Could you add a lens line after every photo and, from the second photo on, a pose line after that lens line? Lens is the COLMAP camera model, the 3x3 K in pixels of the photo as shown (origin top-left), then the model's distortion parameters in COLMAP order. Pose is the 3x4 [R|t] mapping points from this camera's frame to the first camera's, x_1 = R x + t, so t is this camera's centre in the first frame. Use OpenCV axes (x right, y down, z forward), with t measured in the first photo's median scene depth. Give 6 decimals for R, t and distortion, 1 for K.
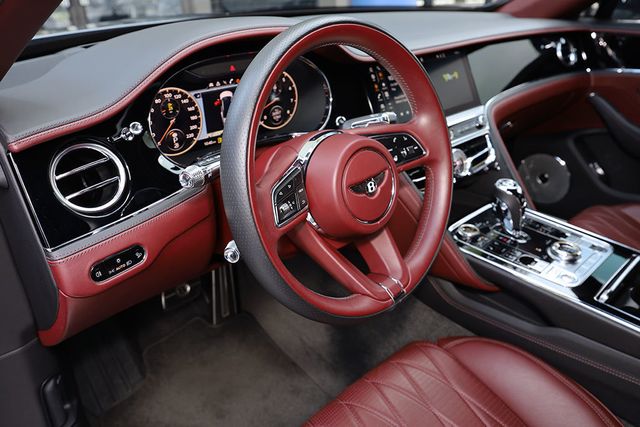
lens RADIAL K [[506.8, 0, 320.0], [0, 506.8, 213.5], [0, 0, 1]] dist [-0.003260, -0.000797]
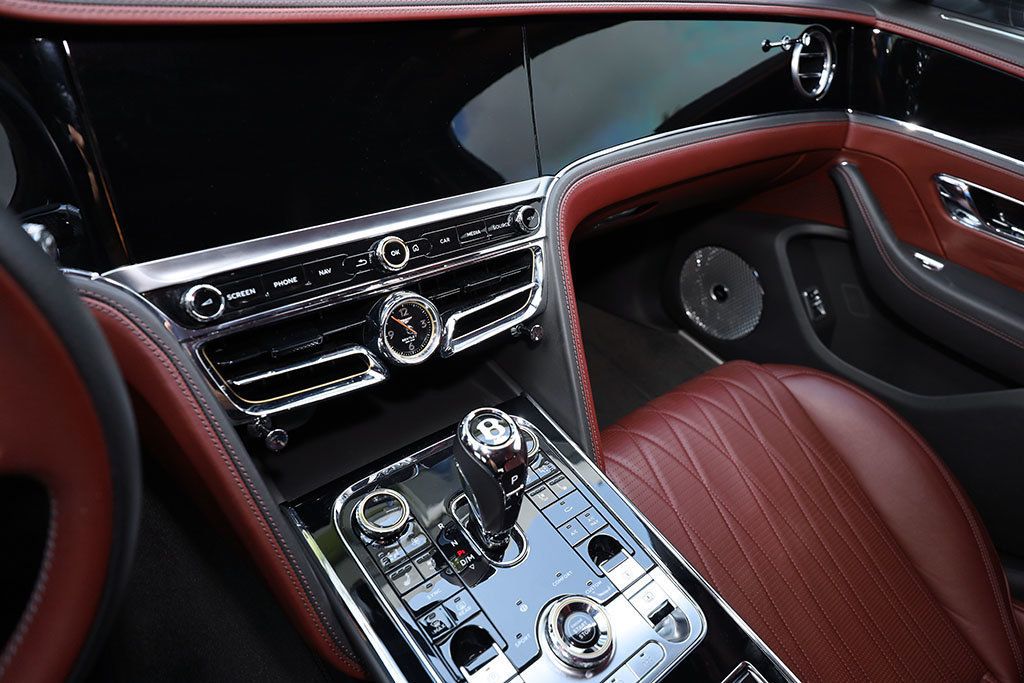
lens RADIAL K [[664.8, 0, 512.0], [0, 664.8, 341.5], [0, 0, 1]] dist [-0.000143, 0.000065]
pose [[0.981577, 0.186823, 0.040054, 0.370720], [-0.191050, 0.956748, 0.219392, -0.243726], [0.002666, -0.223003, 0.974814, 0.539889]]
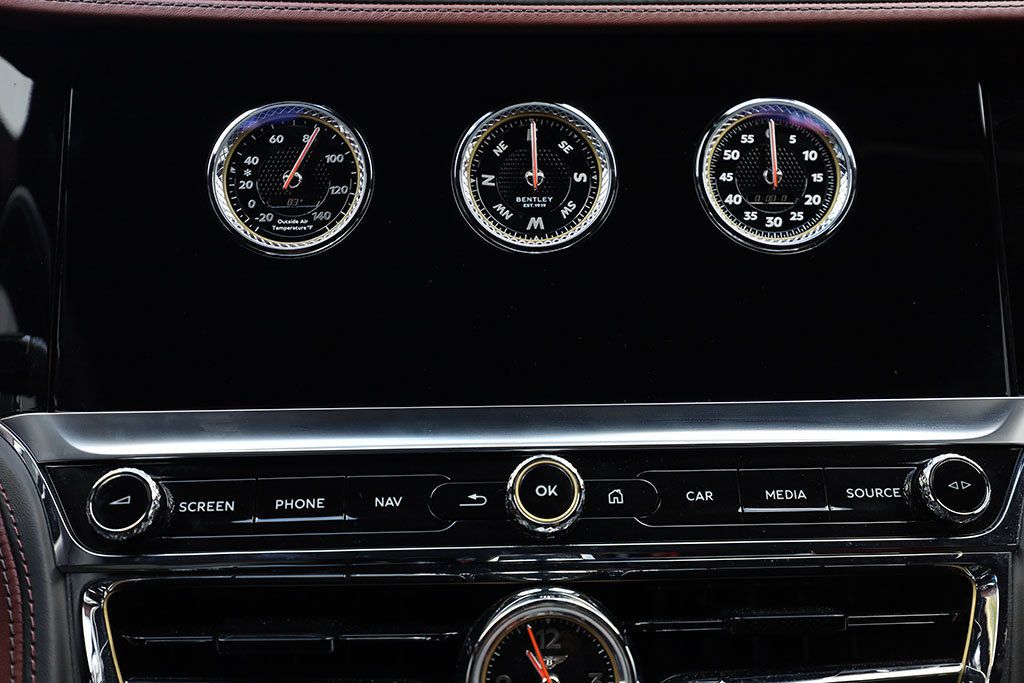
lens RADIAL K [[1004.0, 0, 512.0], [0, 1004.0, 341.5], [0, 0, 1]] dist [0.001328, 0.005611]
pose [[0.743936, 0.205794, -0.635774, 0.494960], [-0.294818, 0.954879, -0.035890, -0.209028], [0.599701, 0.214137, 0.771041, 0.796743]]
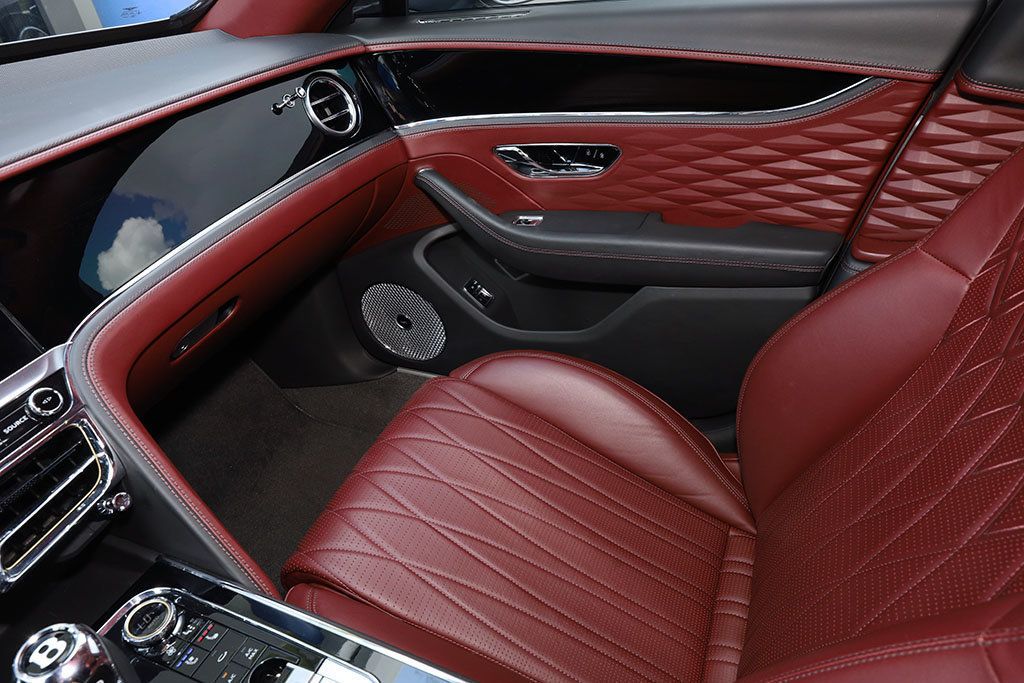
lens RADIAL K [[664.8, 0, 512.0], [0, 664.8, 341.5], [0, 0, 1]] dist [-0.000143, 0.000065]
pose [[0.914198, -0.295432, 0.277419, 0.624495], [0.253471, 0.950937, 0.177402, -0.270712], [-0.316218, -0.091863, 0.944228, 0.503150]]
